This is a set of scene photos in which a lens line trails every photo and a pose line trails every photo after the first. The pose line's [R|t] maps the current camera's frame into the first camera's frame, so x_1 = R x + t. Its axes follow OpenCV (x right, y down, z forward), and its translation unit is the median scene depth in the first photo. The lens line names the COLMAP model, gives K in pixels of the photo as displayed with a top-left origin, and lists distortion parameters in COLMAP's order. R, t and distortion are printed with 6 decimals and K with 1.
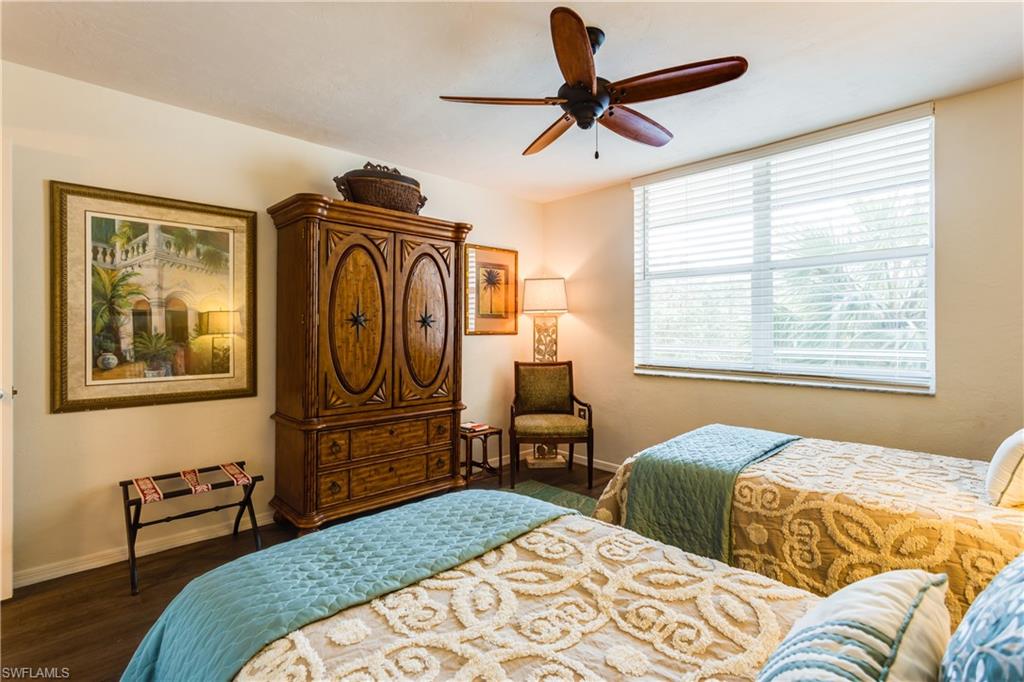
lens RADIAL K [[488.6, 0, 504.6], [0, 488.6, 334.5], [0, 0, 1]] dist [0.011107, -0.000370]
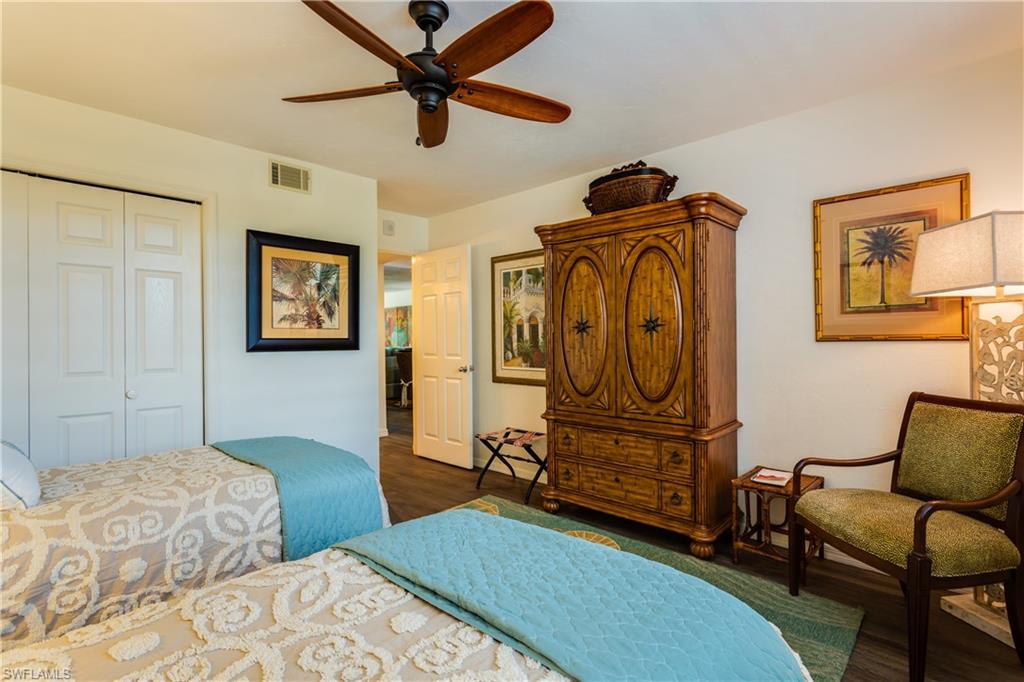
lens RADIAL K [[488.6, 0, 504.4], [0, 488.6, 340.4], [0, 0, 1]] dist [0.011107, -0.000370]
pose [[0.063869, 0.005637, -0.997942, 0.751413], [0.003479, 0.999977, 0.005871, -0.007592], [0.997952, -0.003847, 0.063848, 0.751473]]
